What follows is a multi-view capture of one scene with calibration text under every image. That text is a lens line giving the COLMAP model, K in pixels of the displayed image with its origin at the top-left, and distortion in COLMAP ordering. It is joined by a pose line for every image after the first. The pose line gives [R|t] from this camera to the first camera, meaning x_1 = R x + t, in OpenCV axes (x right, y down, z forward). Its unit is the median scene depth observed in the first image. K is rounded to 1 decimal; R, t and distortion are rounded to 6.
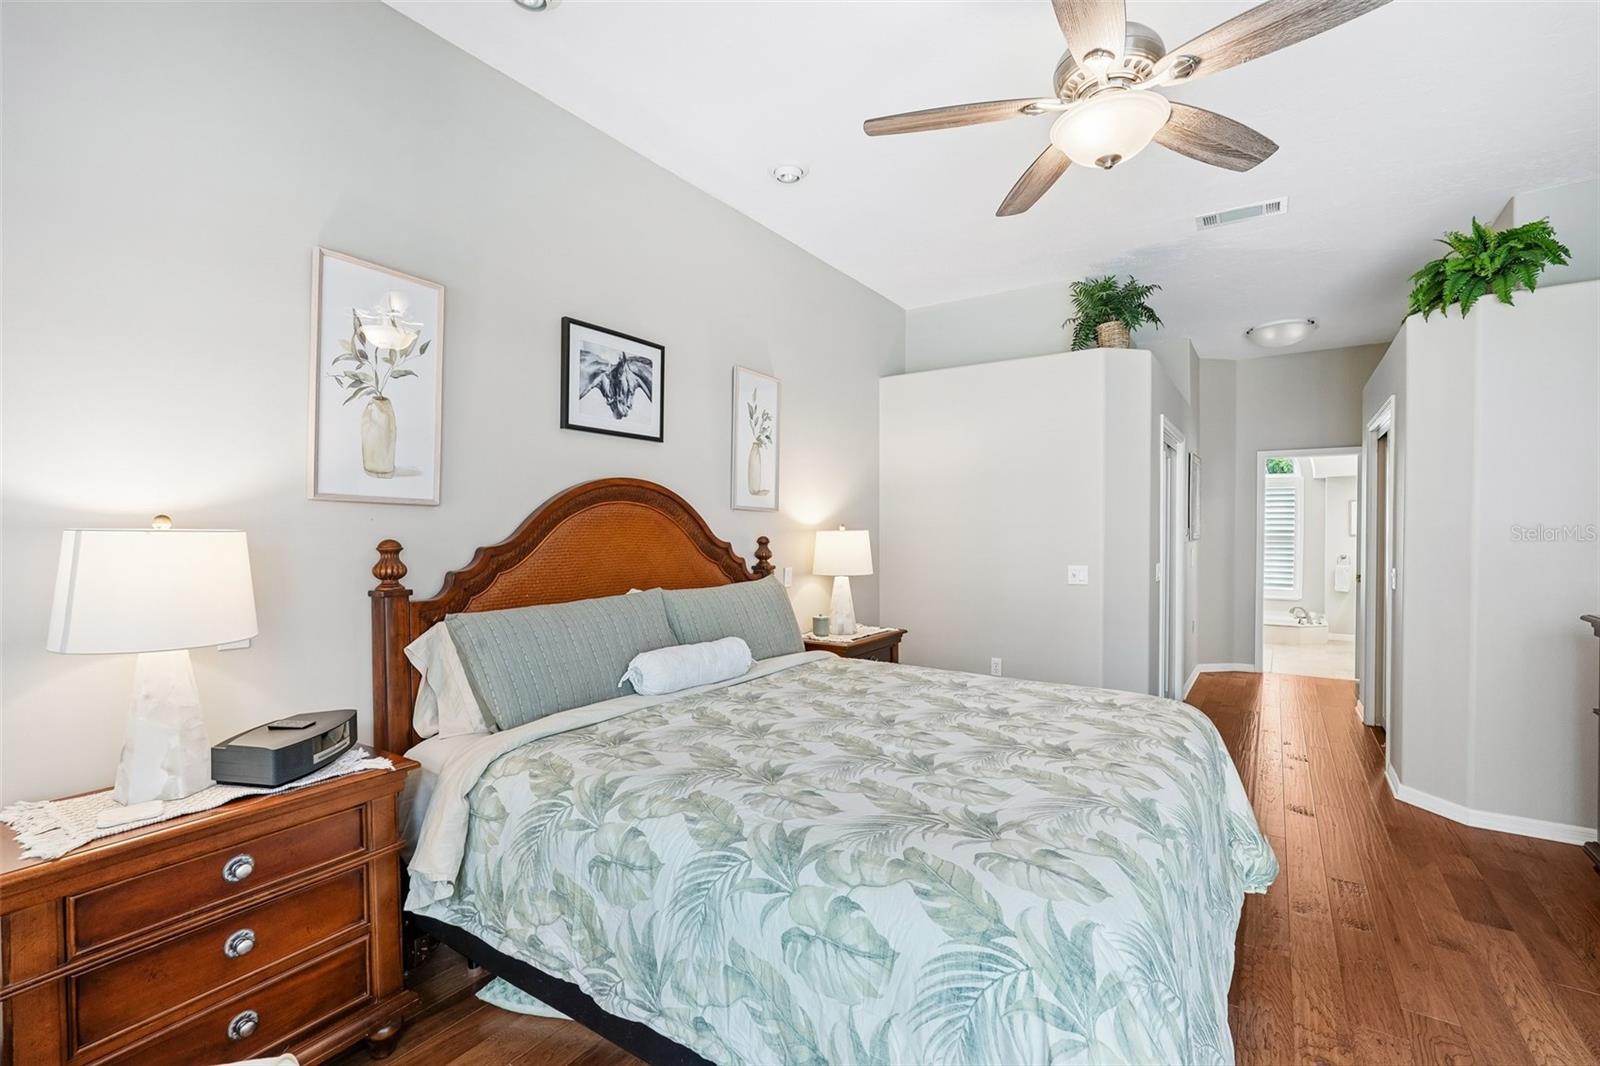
lens RADIAL K [[703.9, 0, 801.3], [0, 703.9, 536.8], [0, 0, 1]] dist [-0.015824, 0.007455]
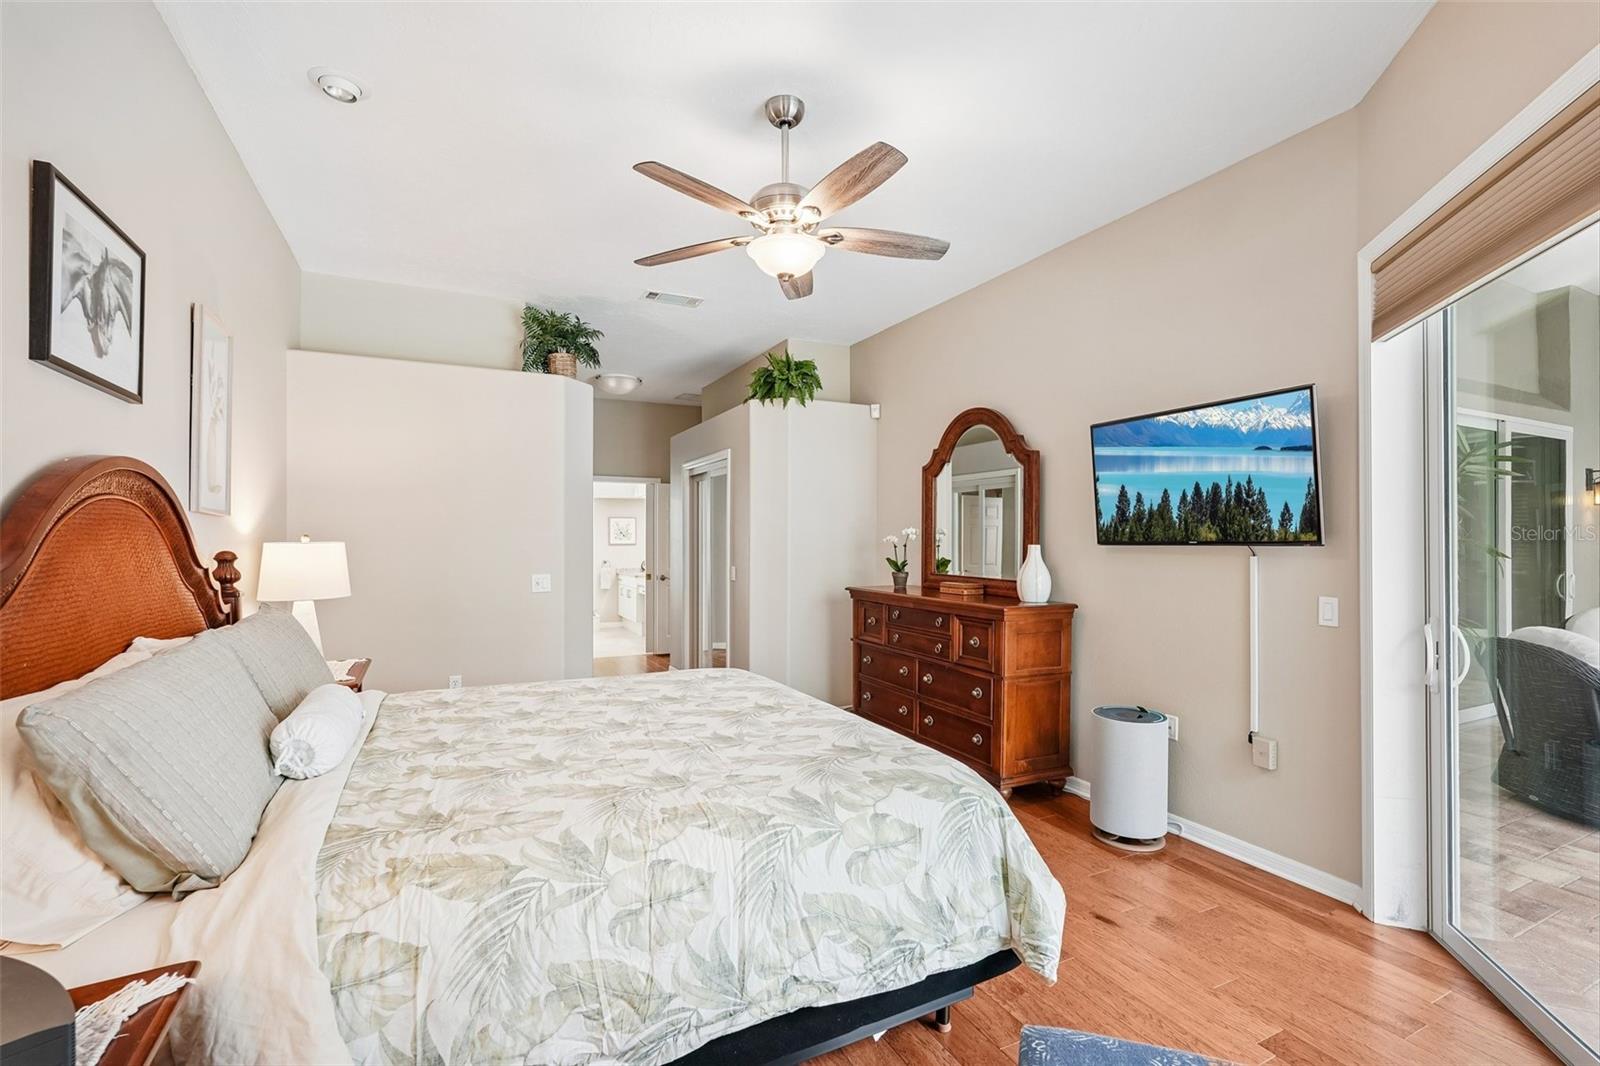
lens RADIAL K [[703.0, 0, 807.8], [0, 703.0, 534.8], [0, 0, 1]] dist [-0.020022, 0.015463]
pose [[0.489790, 0.005657, 0.871822, -0.488477], [0.009746, 0.999881, -0.011963, -0.003333], [-0.871786, 0.014356, 0.489677, 0.183868]]
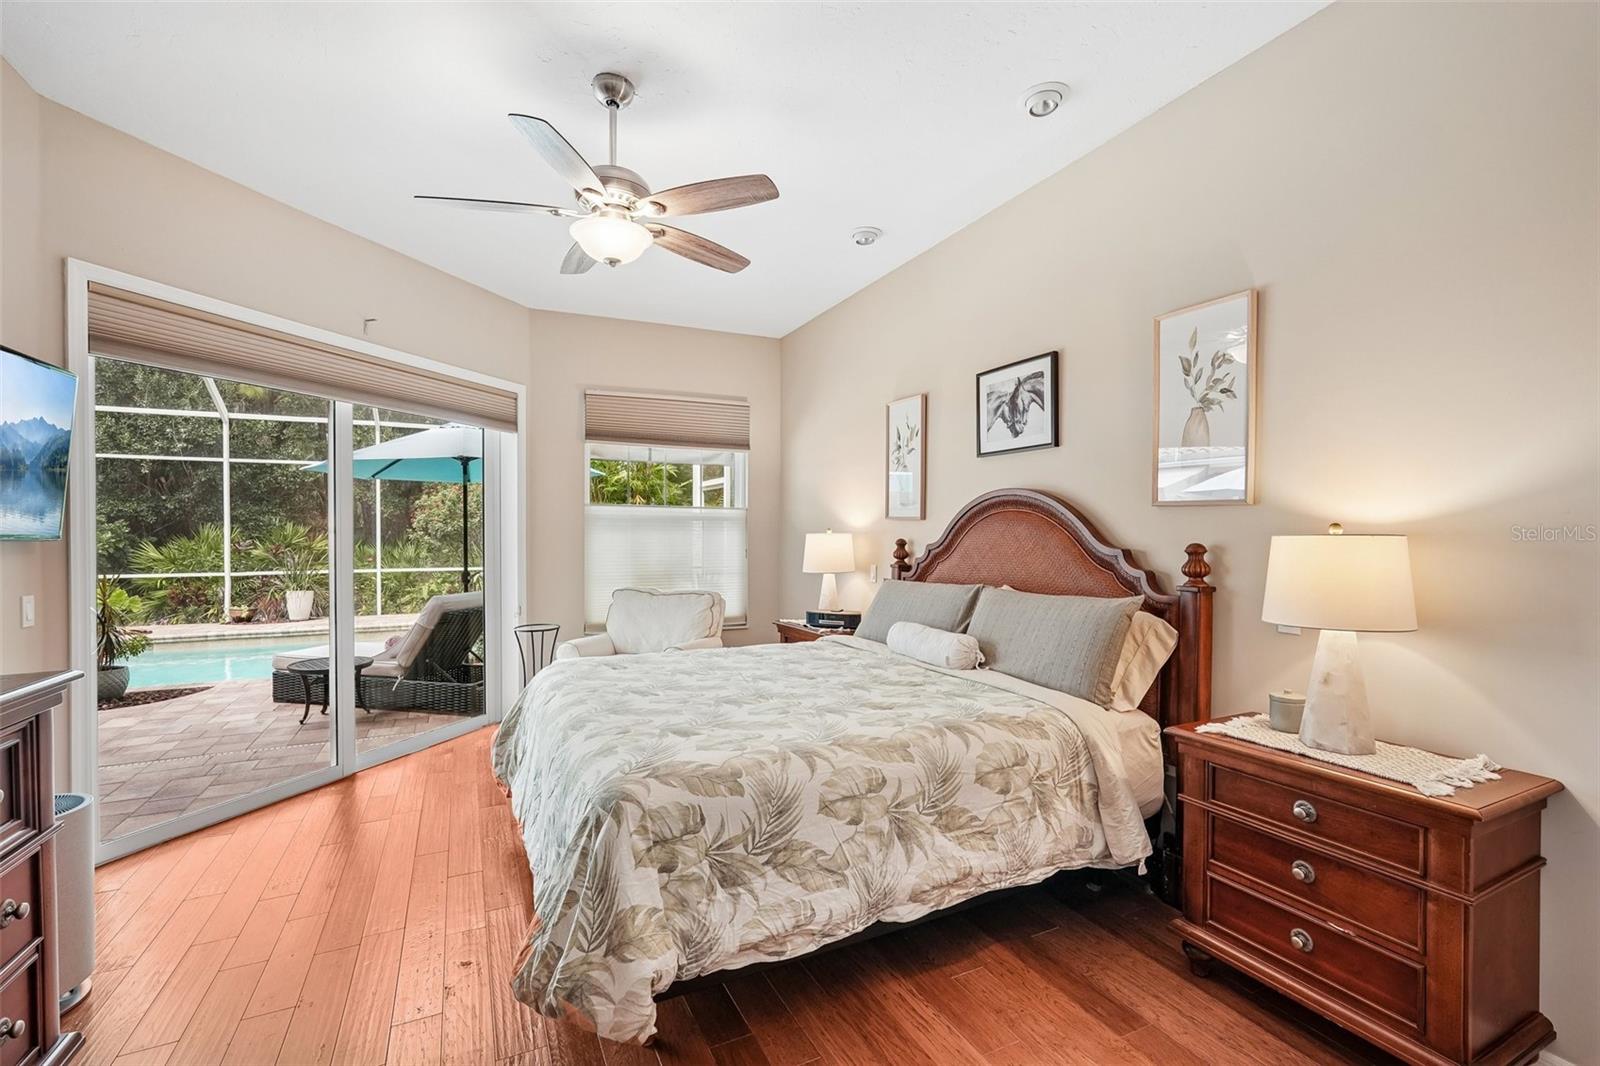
lens RADIAL K [[703.9, 0, 801.3], [0, 703.9, 536.8], [0, 0, 1]] dist [-0.015824, 0.007455]
pose [[-0.498825, 0.001431, -0.866702, 0.919910], [-0.011143, 0.999905, 0.008064, -0.010282], [0.866631, 0.013681, -0.498762, 1.282655]]
